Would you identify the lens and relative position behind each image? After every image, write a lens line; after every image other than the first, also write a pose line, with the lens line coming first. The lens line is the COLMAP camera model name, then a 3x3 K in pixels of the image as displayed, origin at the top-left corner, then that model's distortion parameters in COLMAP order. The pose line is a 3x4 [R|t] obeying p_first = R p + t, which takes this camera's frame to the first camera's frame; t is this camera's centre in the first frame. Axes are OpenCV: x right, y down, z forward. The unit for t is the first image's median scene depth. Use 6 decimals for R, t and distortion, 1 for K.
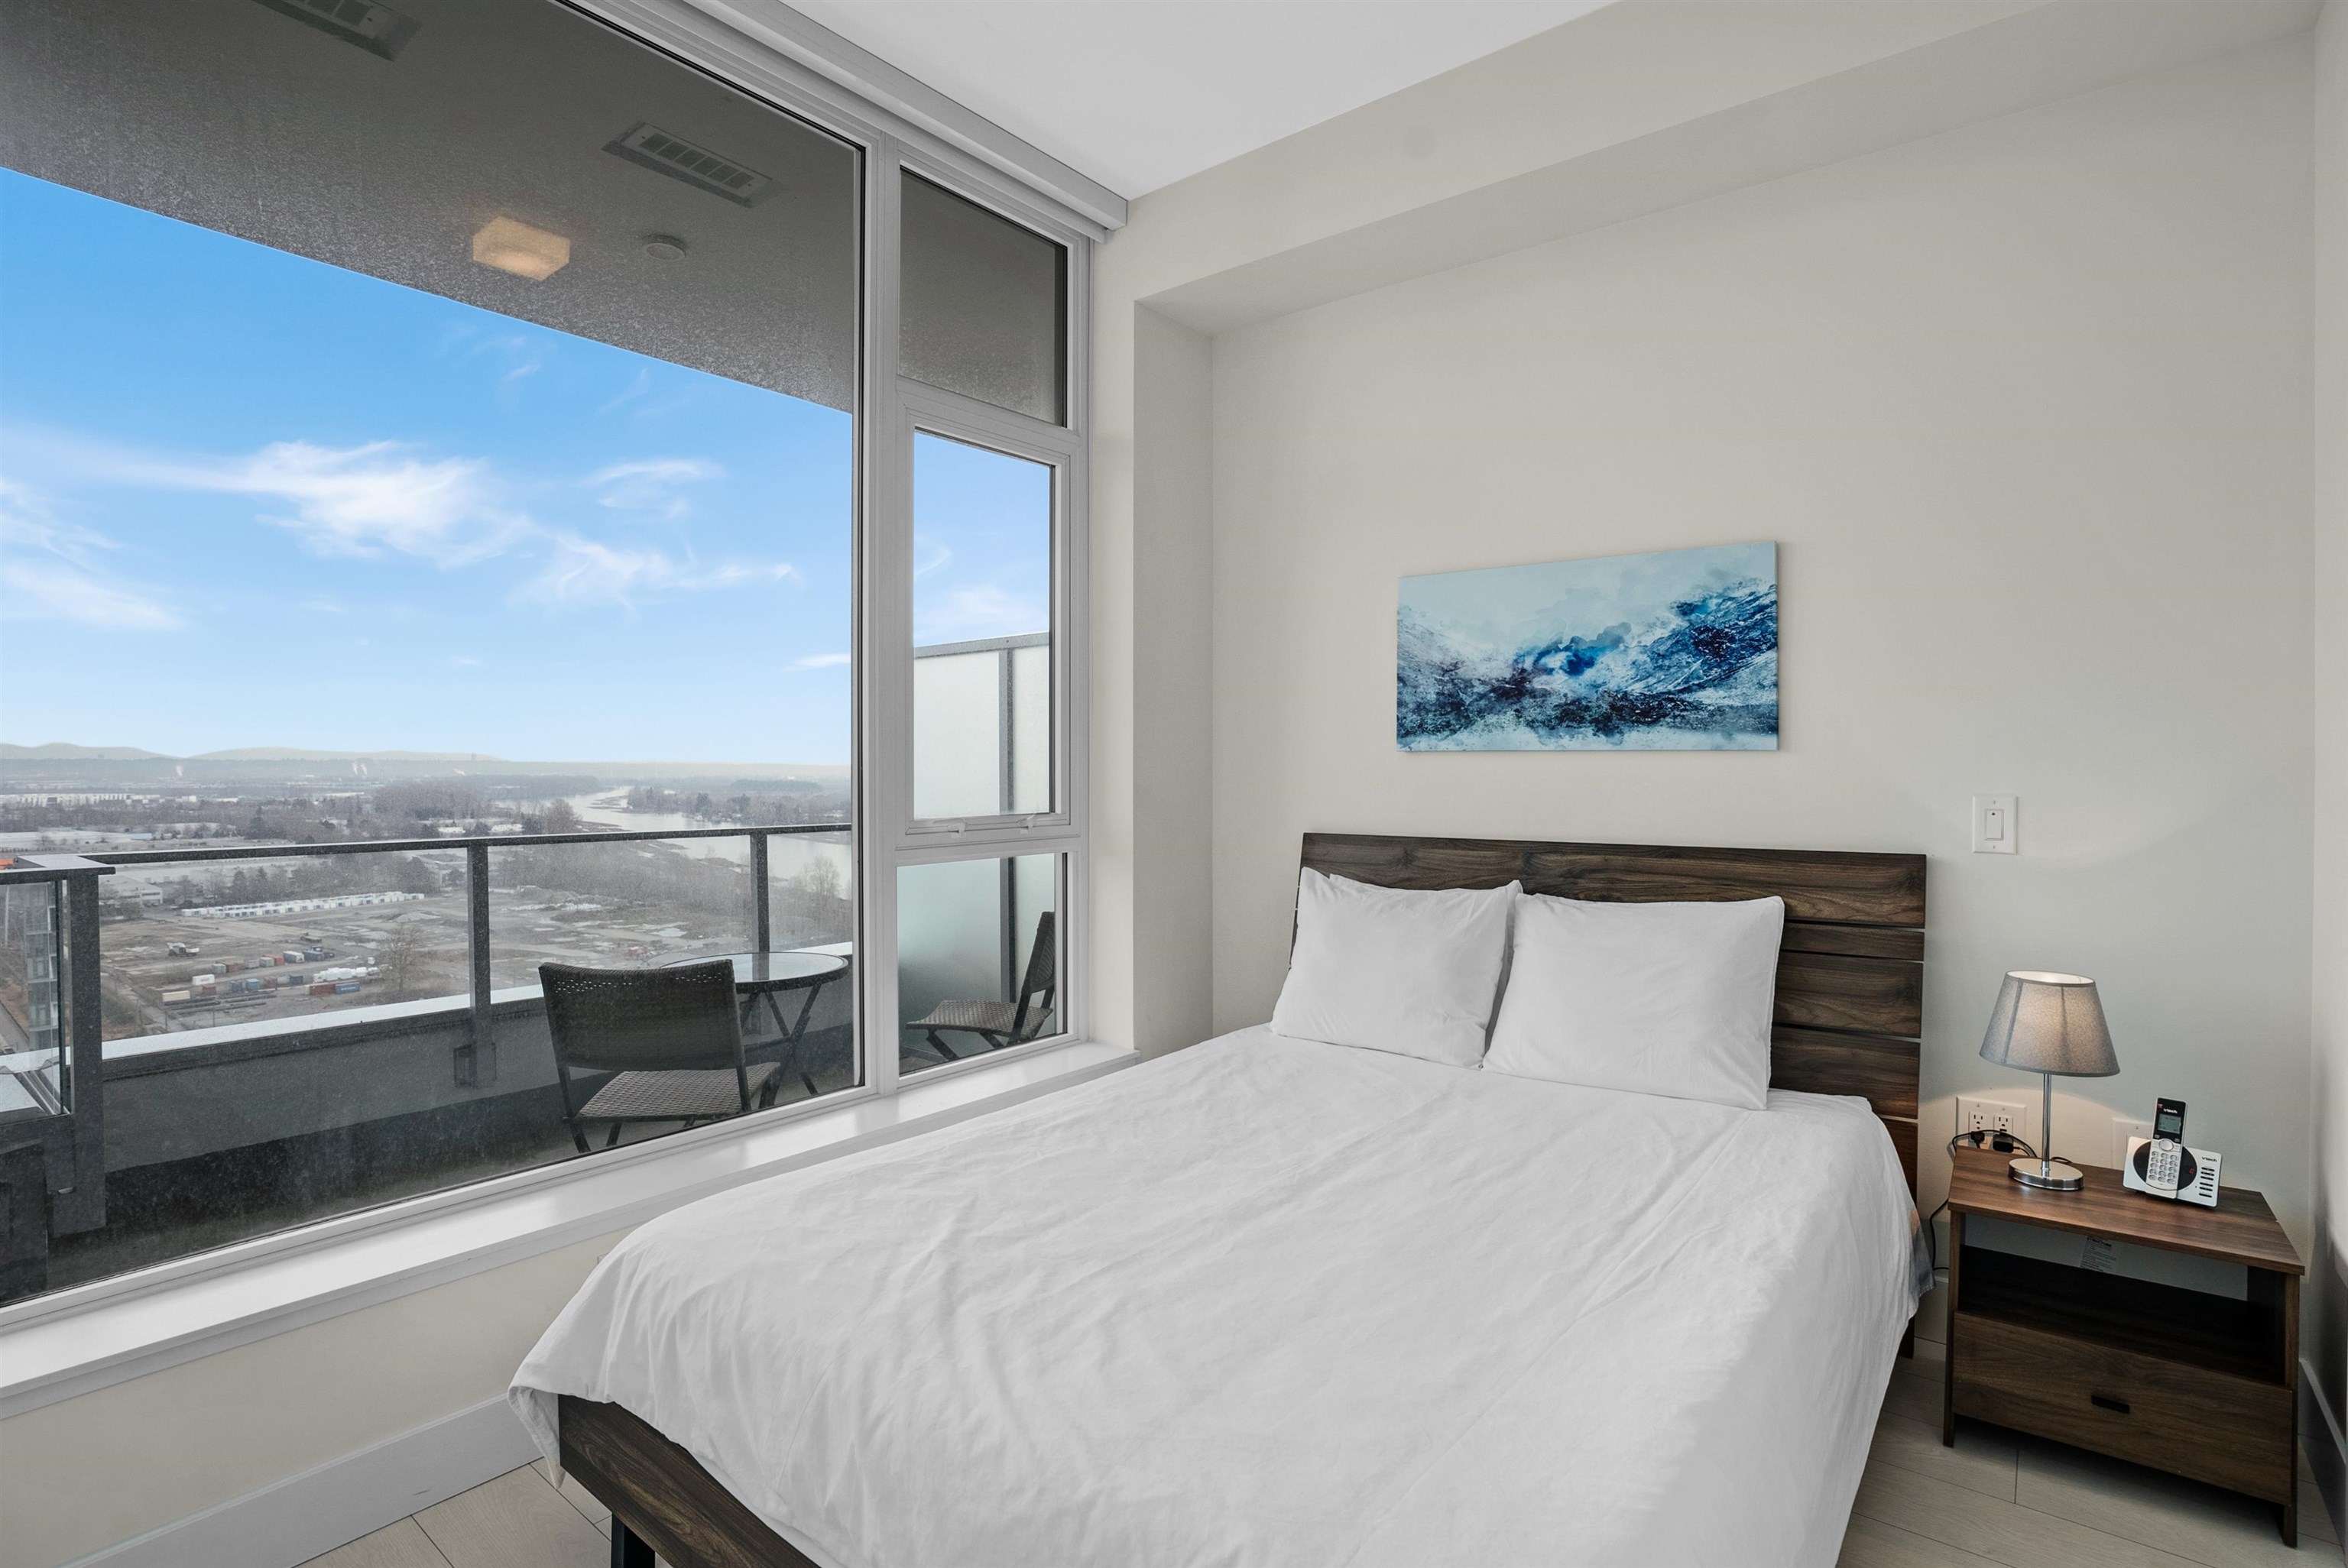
lens RADIAL K [[1120.8, 0, 1138.0], [0, 1120.8, 796.9], [0, 0, 1]] dist [-0.055566, 0.017214]
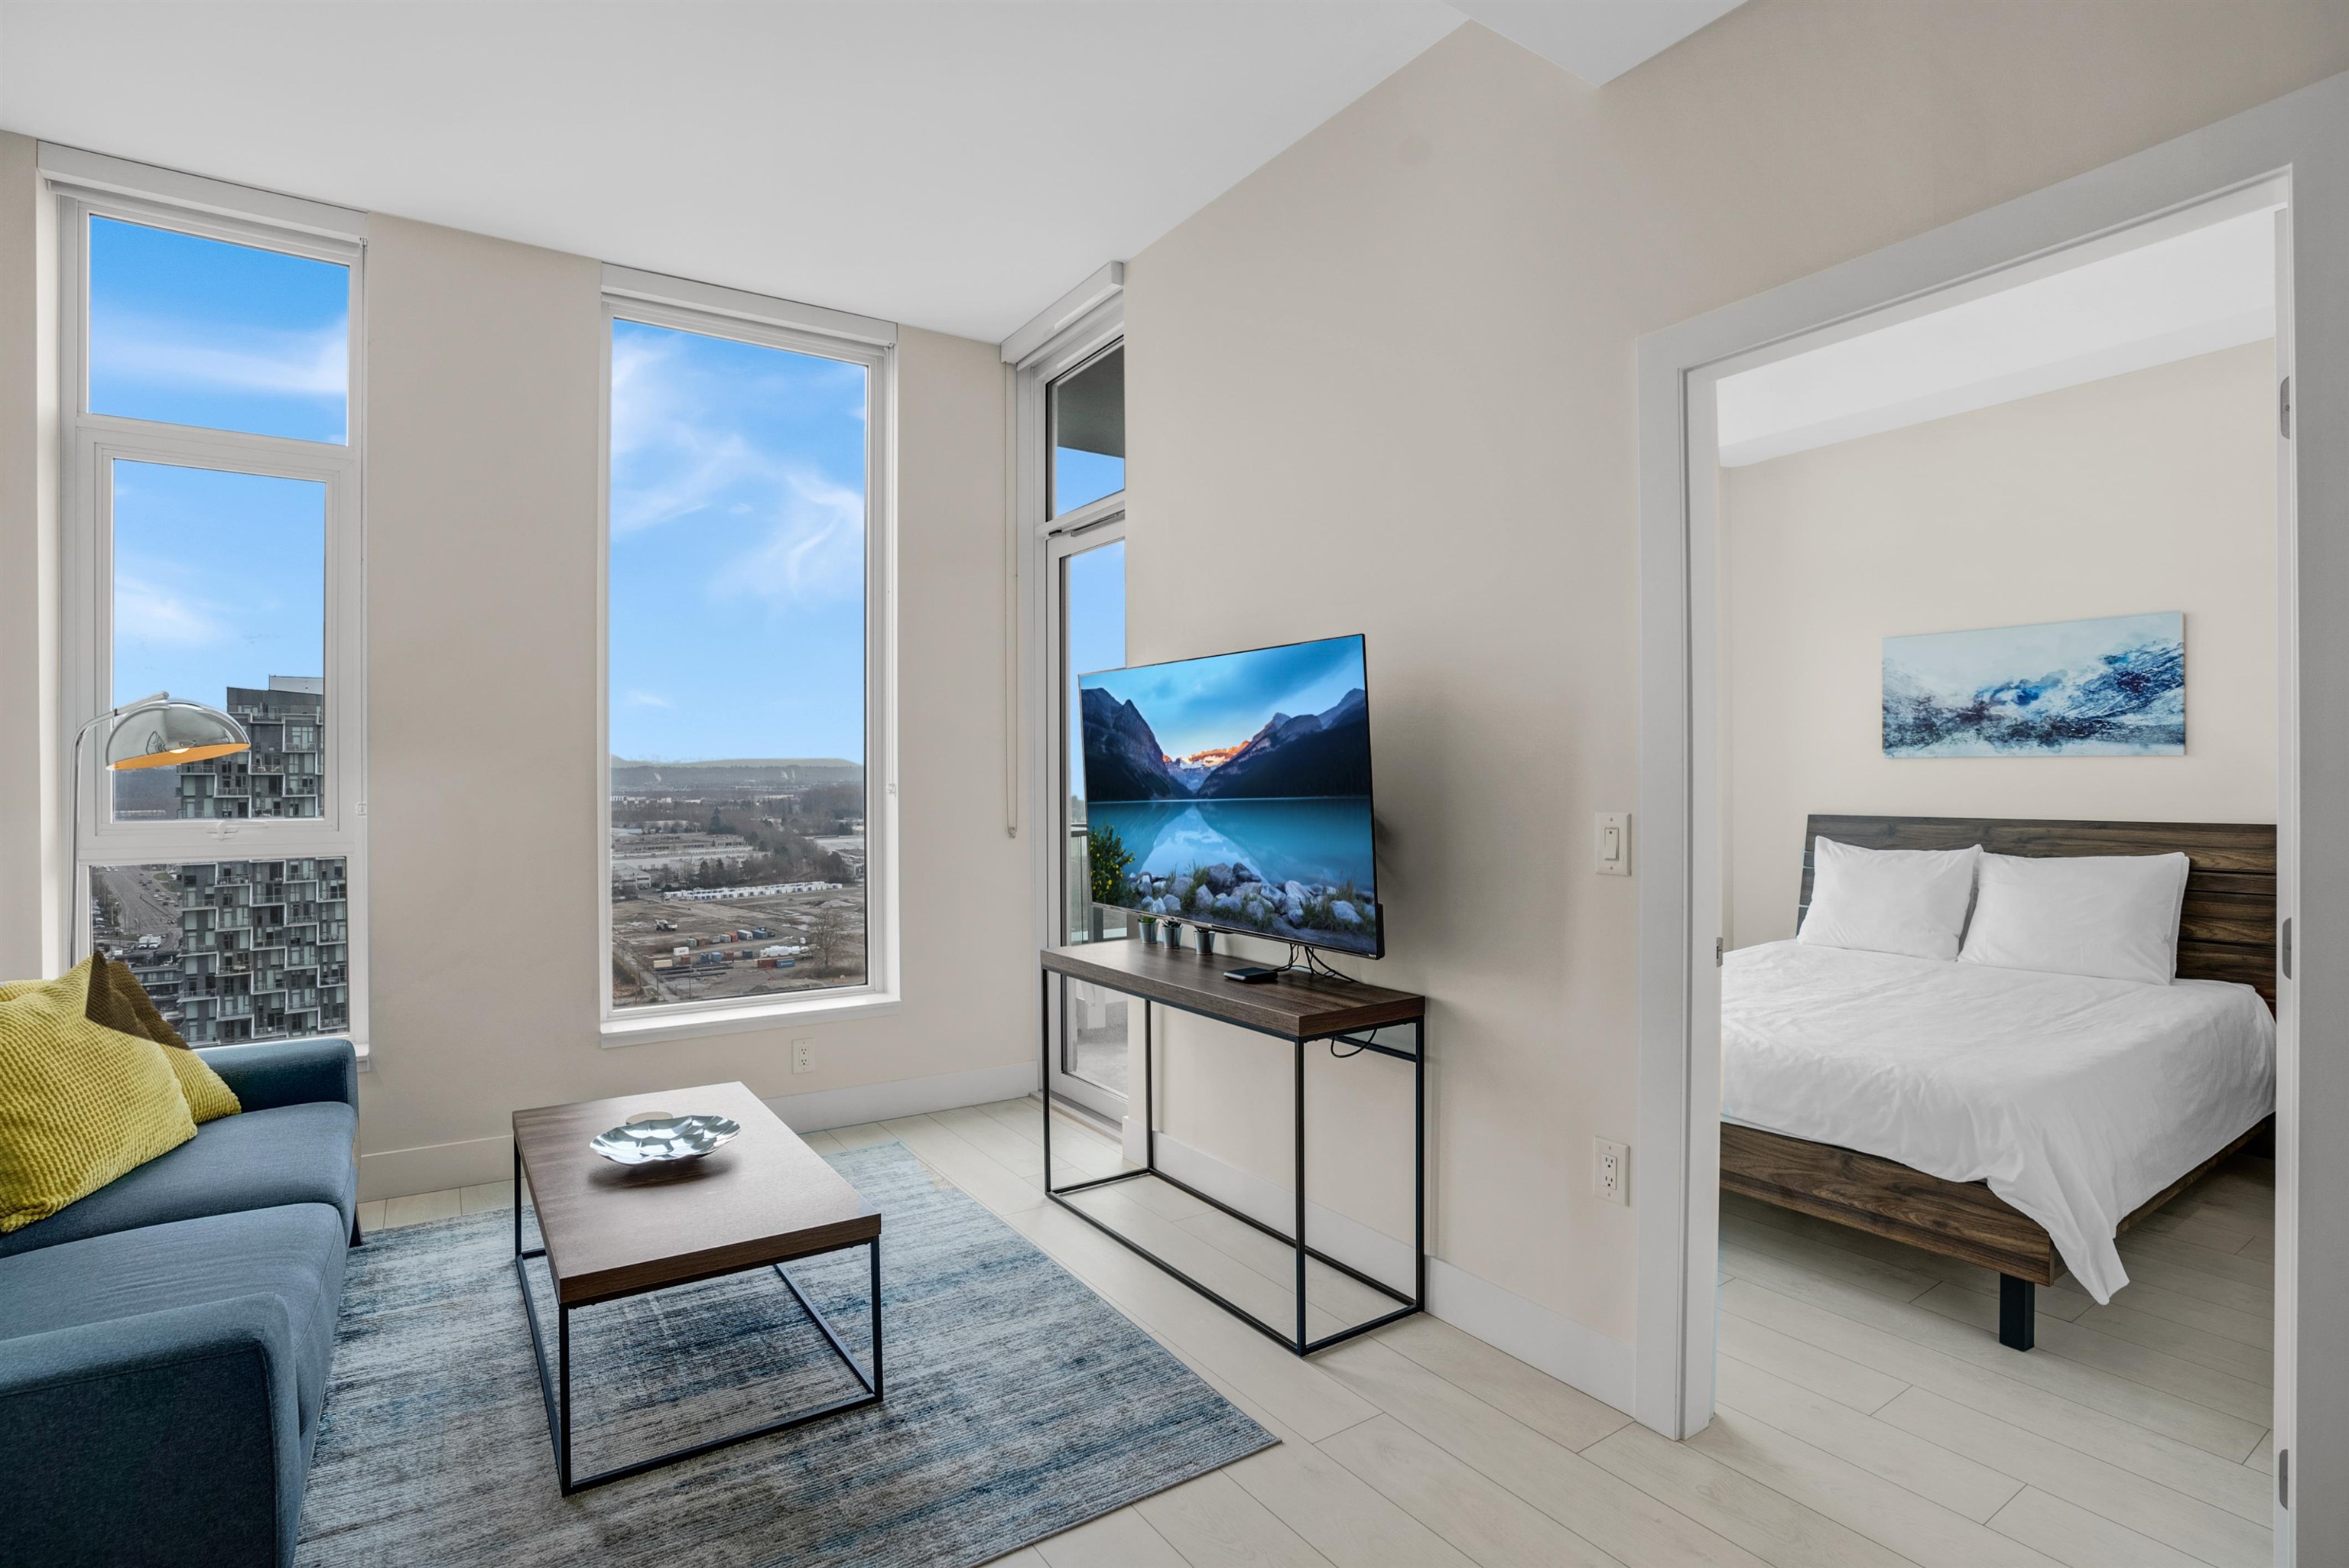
lens RADIAL K [[1121.3, 0, 1142.2], [0, 1121.3, 783.7], [0, 0, 1]] dist [-0.055566, 0.017214]
pose [[0.952965, -0.005024, -0.303037, -0.296023], [0.001154, 0.999916, -0.012947, 0.011538], [0.303077, 0.011989, 0.952891, -0.761596]]
